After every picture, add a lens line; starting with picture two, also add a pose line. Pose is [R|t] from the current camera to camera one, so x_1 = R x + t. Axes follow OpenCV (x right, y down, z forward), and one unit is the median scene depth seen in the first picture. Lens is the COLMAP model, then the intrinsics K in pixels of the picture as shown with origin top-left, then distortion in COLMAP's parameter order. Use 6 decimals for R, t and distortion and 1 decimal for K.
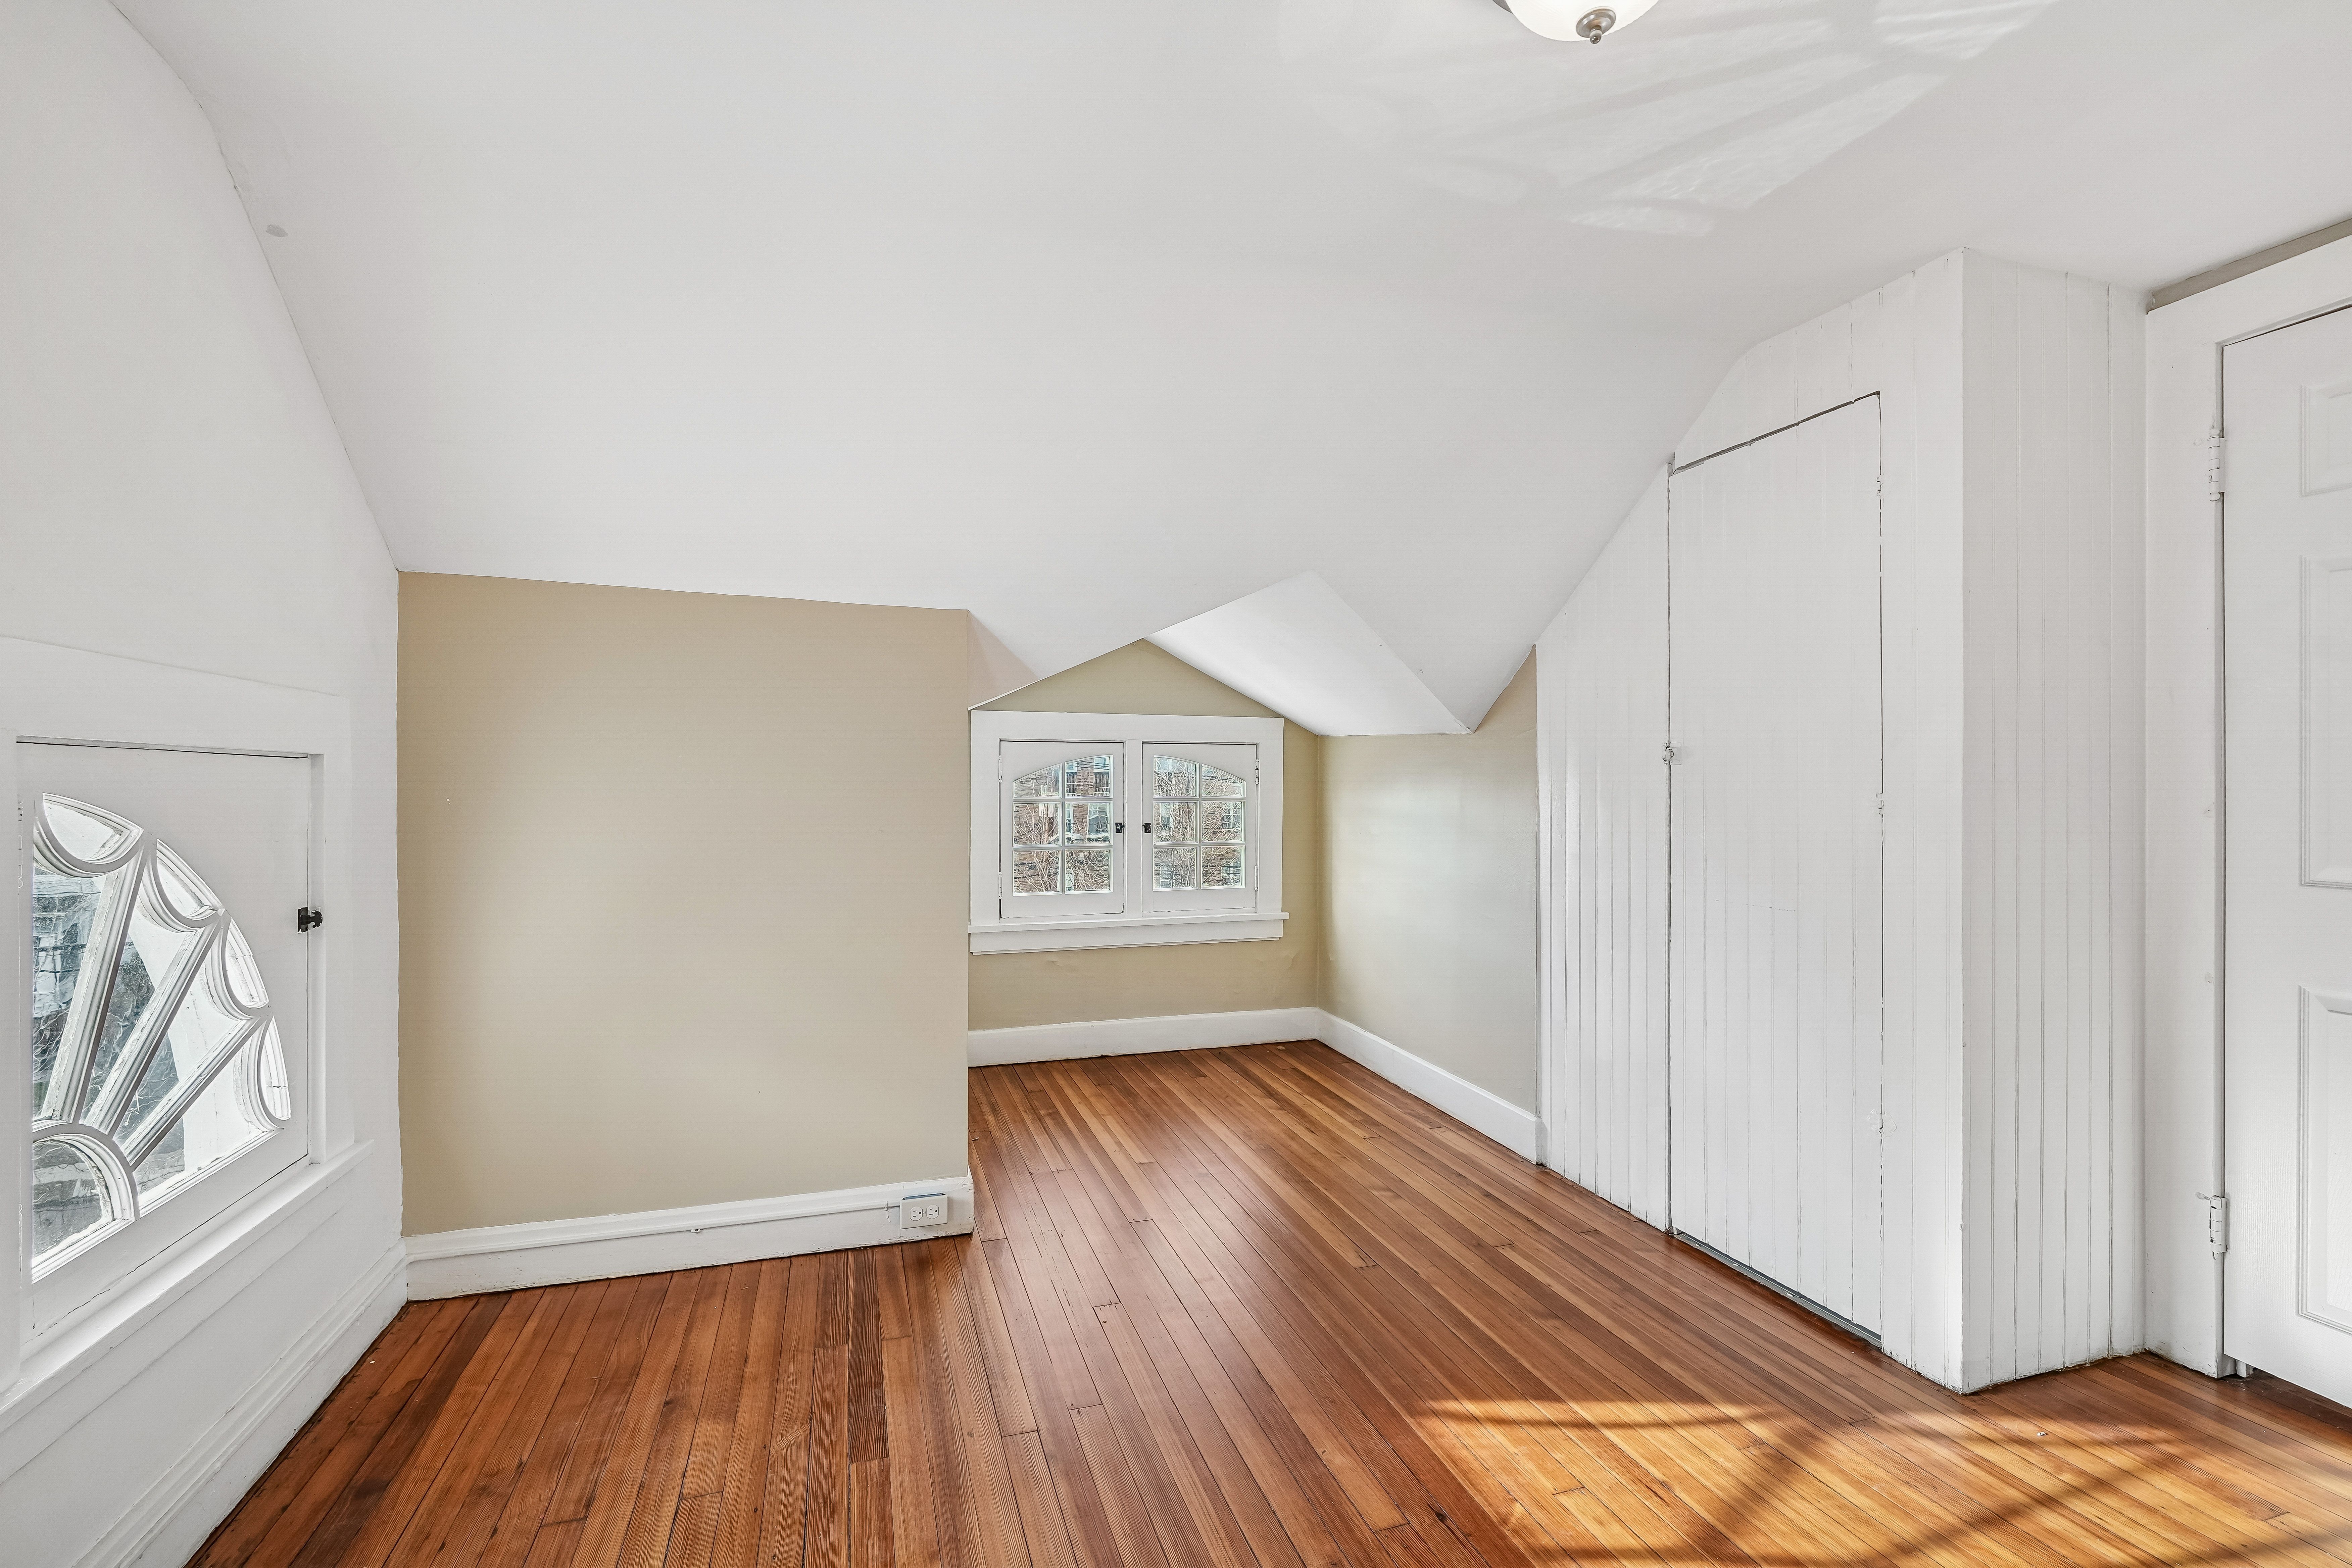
lens RADIAL K [[1099.2, 0, 1171.5], [0, 1099.2, 786.8], [0, 0, 1]] dist [0.001457, -0.002523]
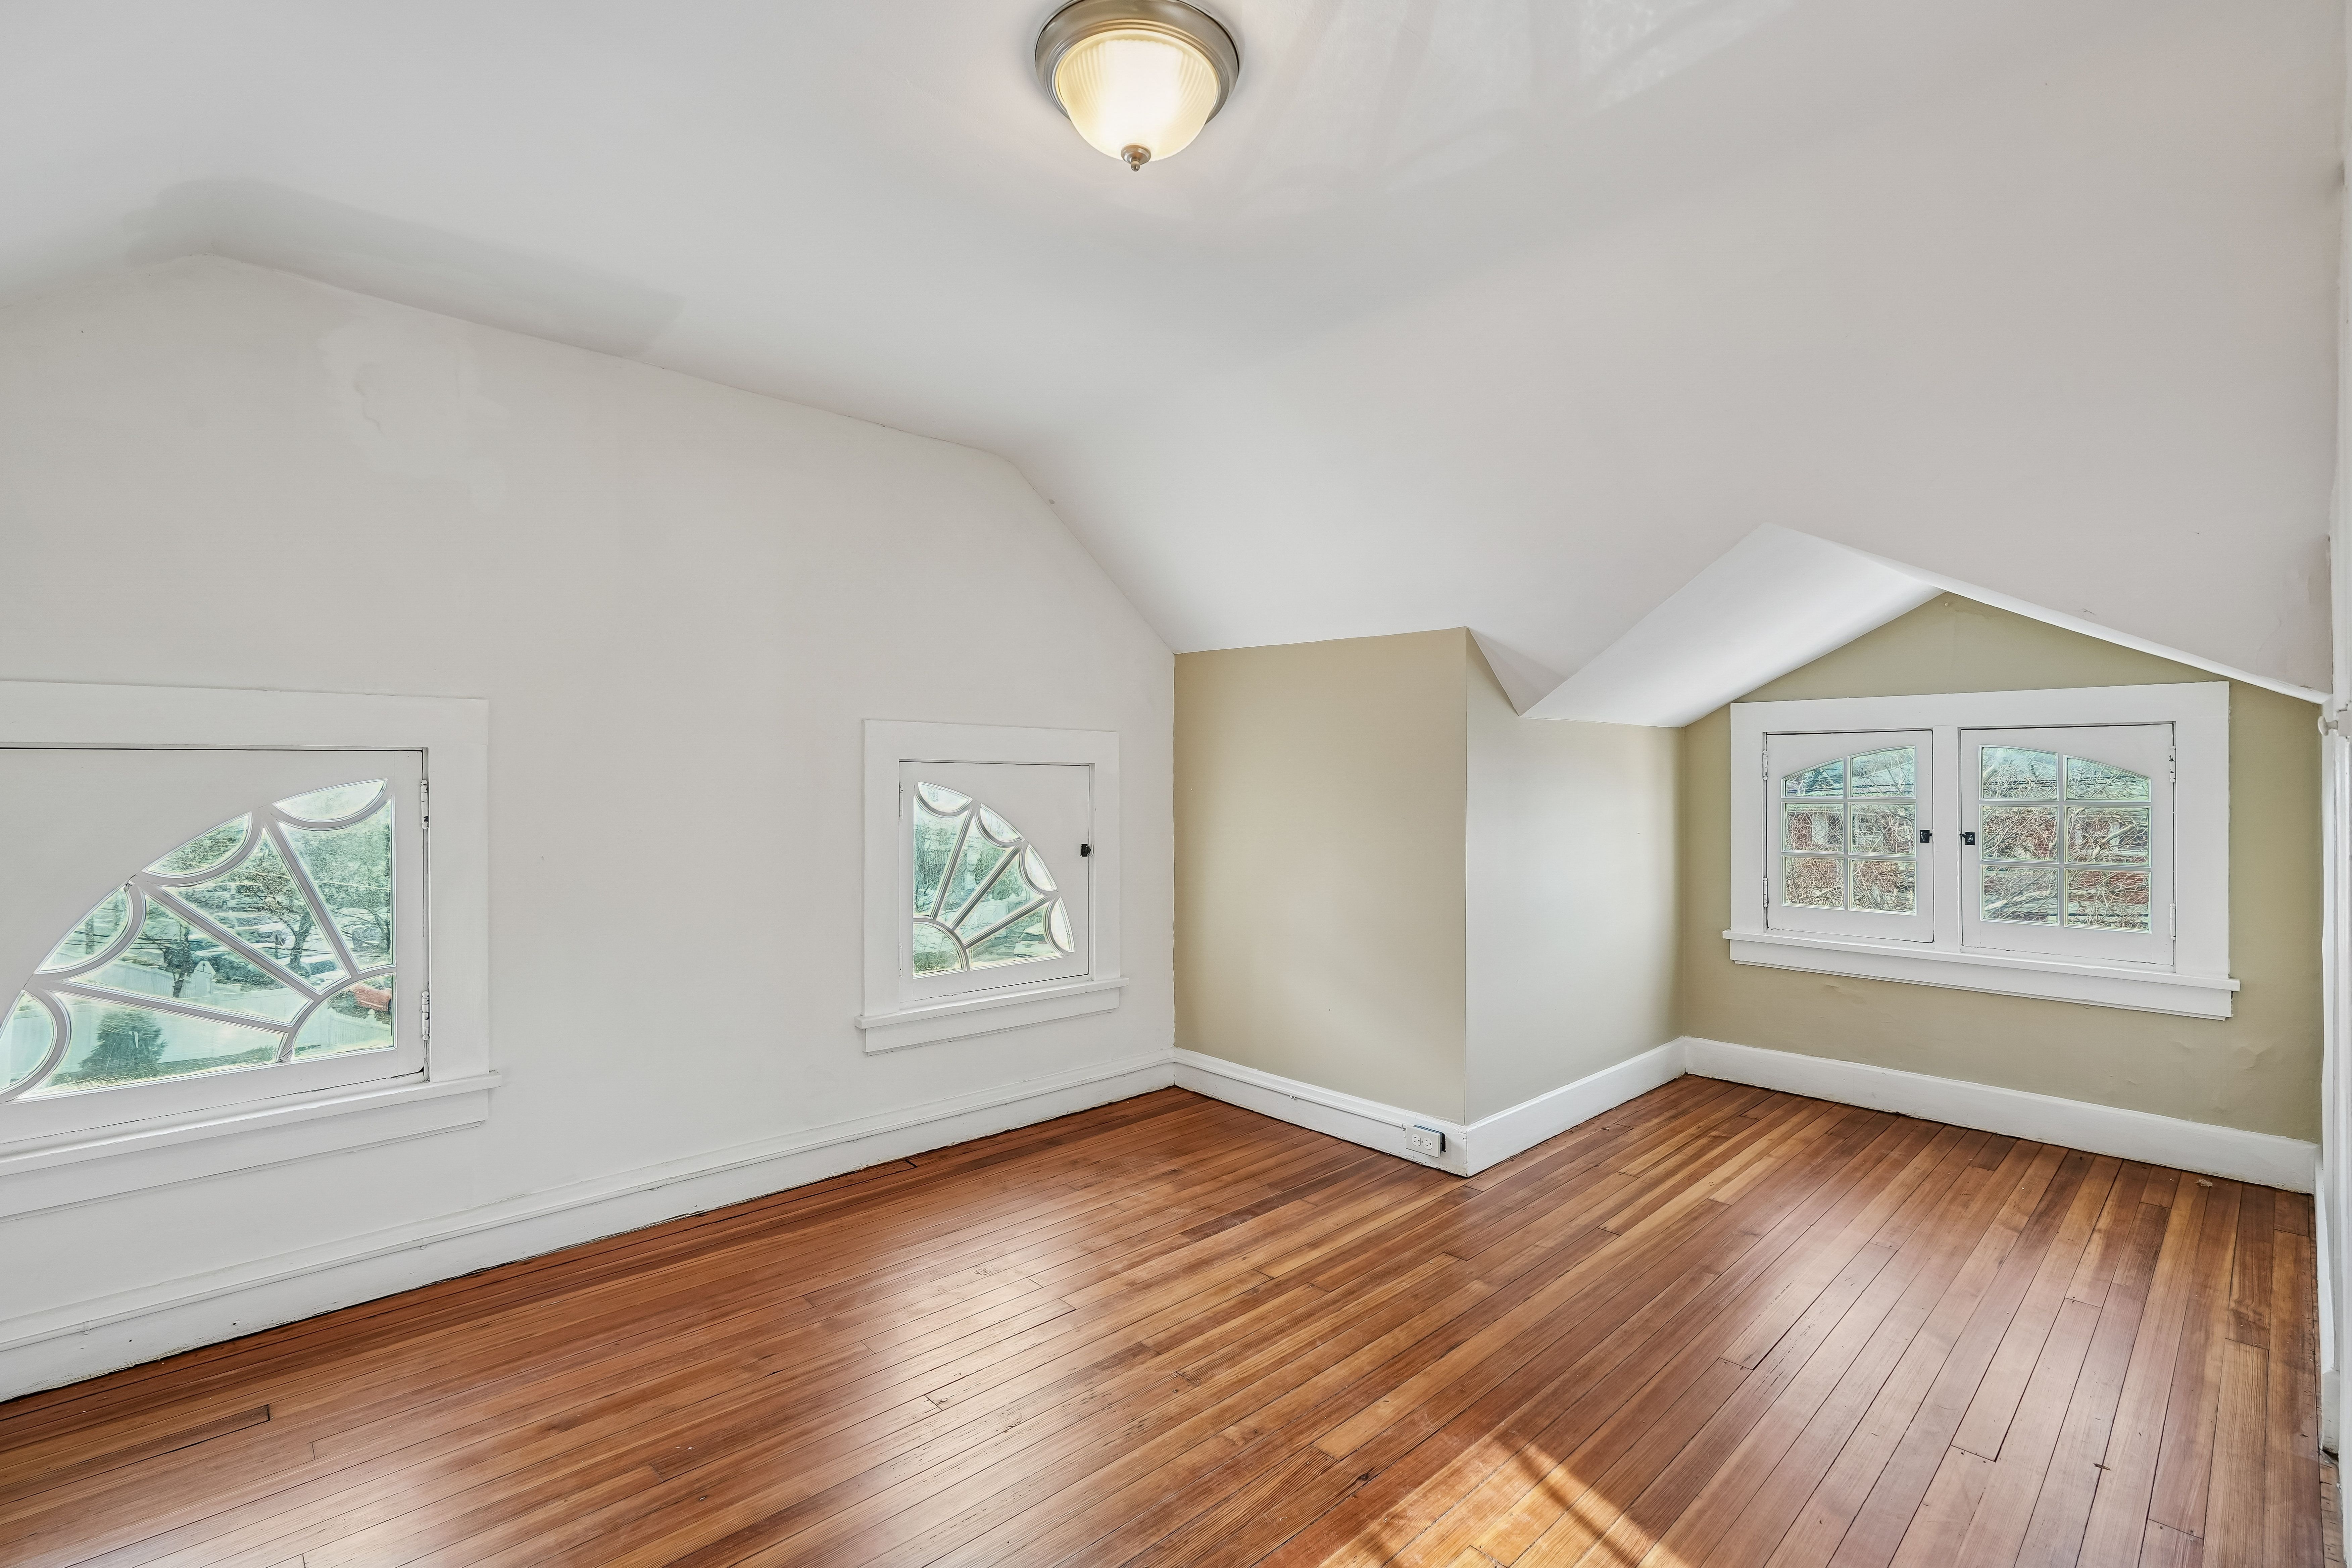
lens RADIAL K [[1099.2, 0, 1157.6], [0, 1099.2, 779.5], [0, 0, 1]] dist [0.001457, -0.002523]
pose [[0.396894, -0.000632, -0.917864, 0.561797], [-0.006298, 0.999974, -0.003411, 0.002273], [0.917843, 0.007135, 0.396880, 0.198715]]
